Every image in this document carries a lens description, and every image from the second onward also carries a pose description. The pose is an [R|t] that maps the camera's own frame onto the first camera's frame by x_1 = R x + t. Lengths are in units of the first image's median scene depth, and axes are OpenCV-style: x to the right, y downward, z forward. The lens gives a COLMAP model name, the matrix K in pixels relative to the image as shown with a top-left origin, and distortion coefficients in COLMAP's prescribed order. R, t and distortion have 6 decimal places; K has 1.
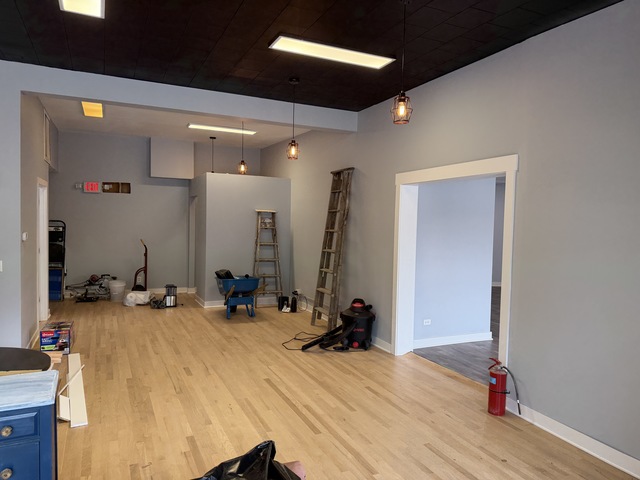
lens RADIAL K [[452.6, 0, 317.9], [0, 452.6, 238.5], [0, 0, 1]] dist [0.047685, -0.052032]
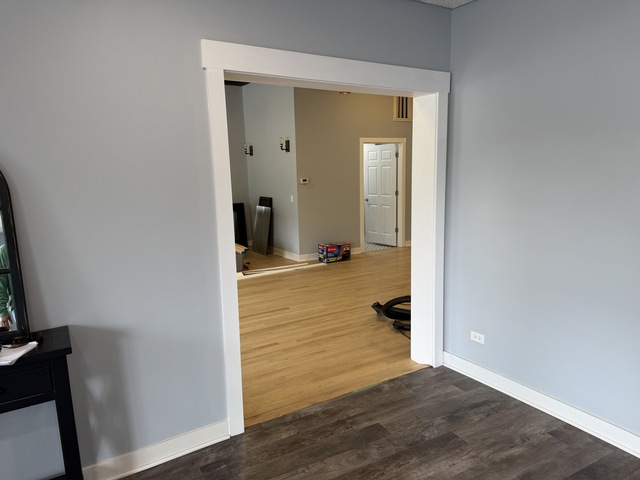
lens RADIAL K [[452.6, 0, 317.9], [0, 452.6, 238.5], [0, 0, 1]] dist [0.047685, -0.052032]
pose [[0.091812, 0.127397, -0.987593, 0.710054], [-0.015205, 0.991846, 0.126532, -0.004217], [0.995660, 0.003399, 0.093001, 0.701566]]
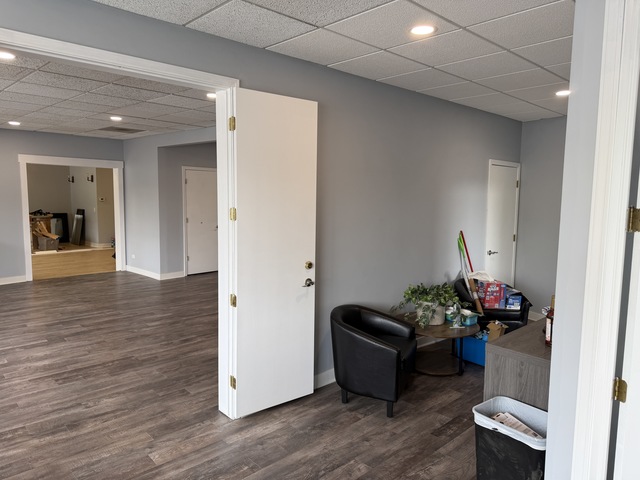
lens RADIAL K [[453.2, 0, 316.9], [0, 453.2, 241.4], [0, 0, 1]] dist [0.046204, -0.046650]
pose [[0.345779, 0.081032, -0.934811, 1.768392], [-0.045278, 0.996544, 0.069635, -0.002635], [0.937223, 0.018248, 0.348253, 0.968786]]
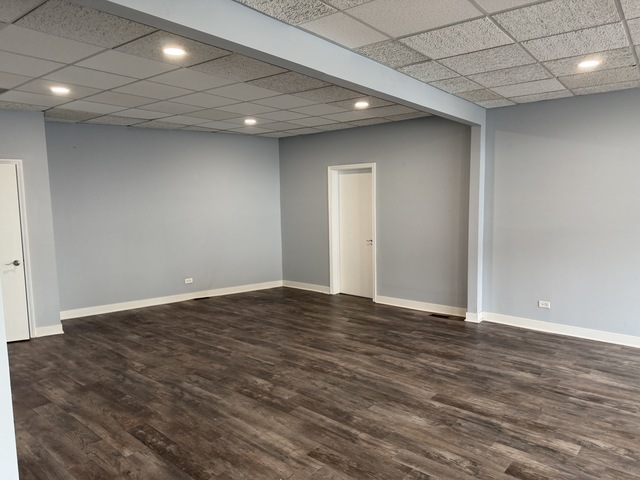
lens RADIAL K [[454.4, 0, 320.6], [0, 454.4, 228.9], [0, 0, 1]] dist [0.045094, -0.057252]
pose [[0.896931, -0.077743, 0.435282, 0.442913], [0.060710, 0.996751, 0.052926, -0.022135], [-0.437982, -0.021045, 0.898737, 0.685652]]
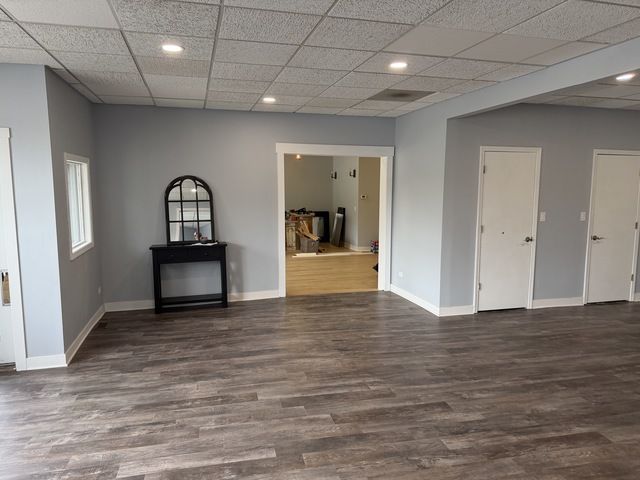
lens RADIAL K [[453.2, 0, 316.9], [0, 453.2, 241.4], [0, 0, 1]] dist [0.046204, -0.046650]
pose [[-0.177965, 0.095250, -0.979416, 1.294493], [-0.046290, 0.993392, 0.105021, -0.008234], [0.982948, 0.064027, -0.172380, 0.913497]]
